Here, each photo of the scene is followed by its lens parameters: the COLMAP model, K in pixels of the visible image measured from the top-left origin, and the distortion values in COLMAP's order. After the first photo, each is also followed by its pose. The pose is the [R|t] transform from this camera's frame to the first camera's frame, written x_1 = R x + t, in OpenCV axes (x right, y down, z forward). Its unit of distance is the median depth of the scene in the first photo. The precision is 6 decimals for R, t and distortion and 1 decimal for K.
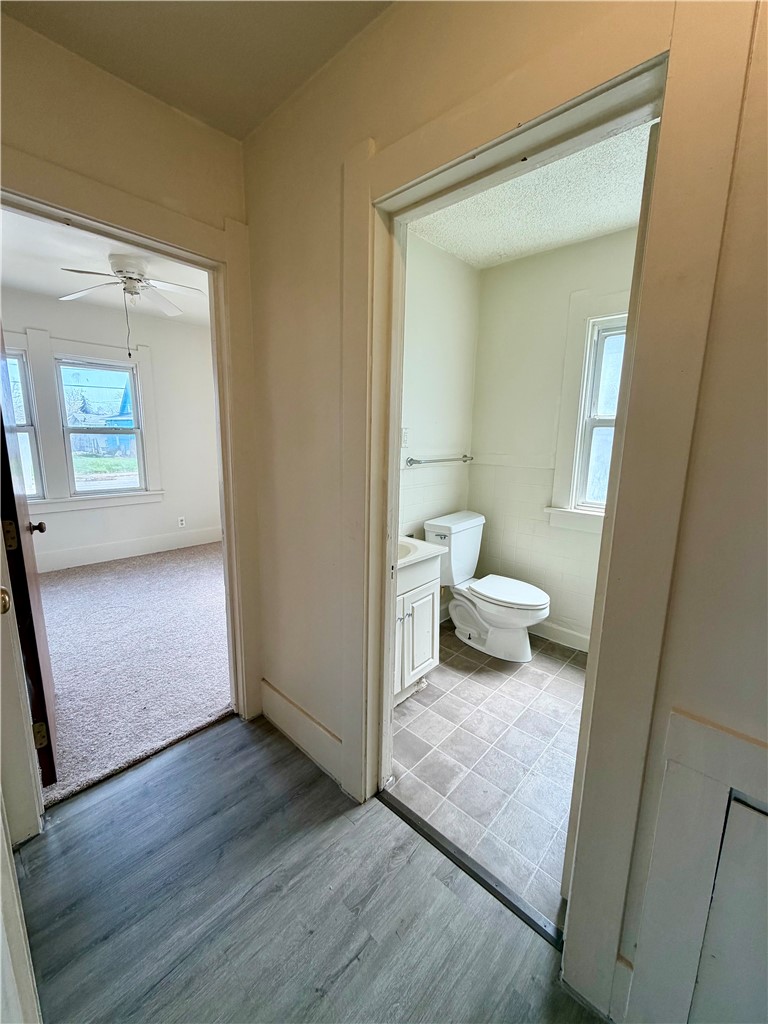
lens RADIAL K [[411.5, 0, 384.8], [0, 411.5, 509.8], [0, 0, 1]] dist [-0.000198, -0.000072]
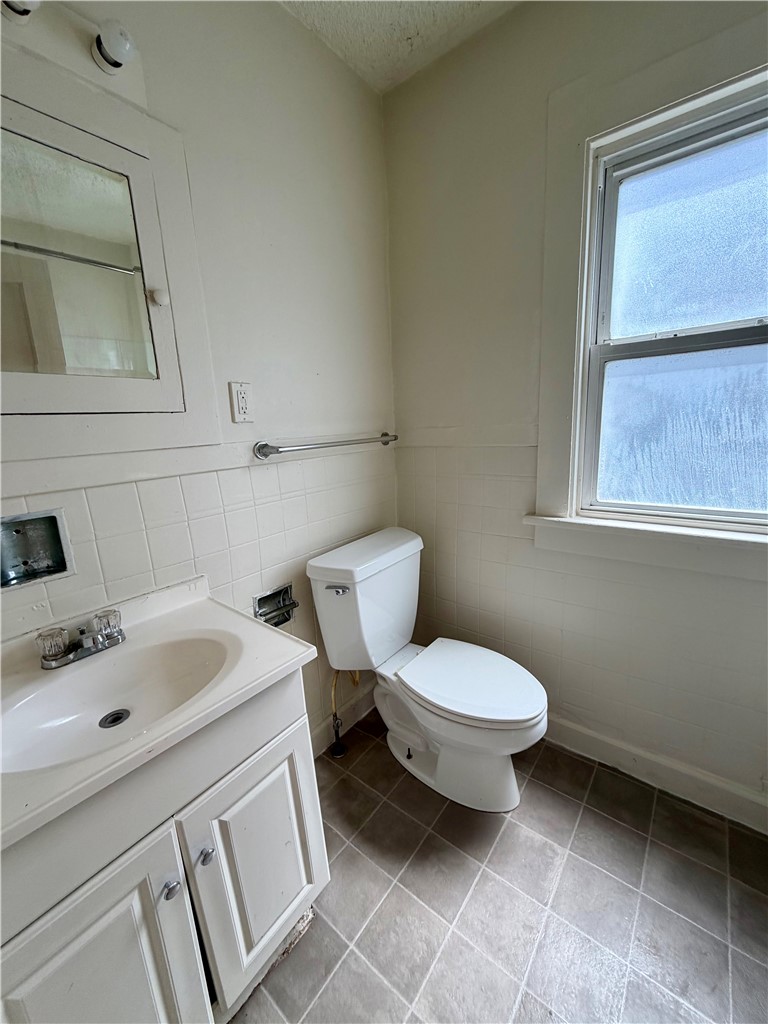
lens RADIAL K [[411.5, 0, 387.3], [0, 411.5, 508.0], [0, 0, 1]] dist [-0.000198, -0.000072]
pose [[0.994408, -0.076287, 0.073021, 0.170485], [0.074546, 0.996871, 0.026275, -0.047273], [-0.074797, -0.020685, 0.996984, 0.474720]]
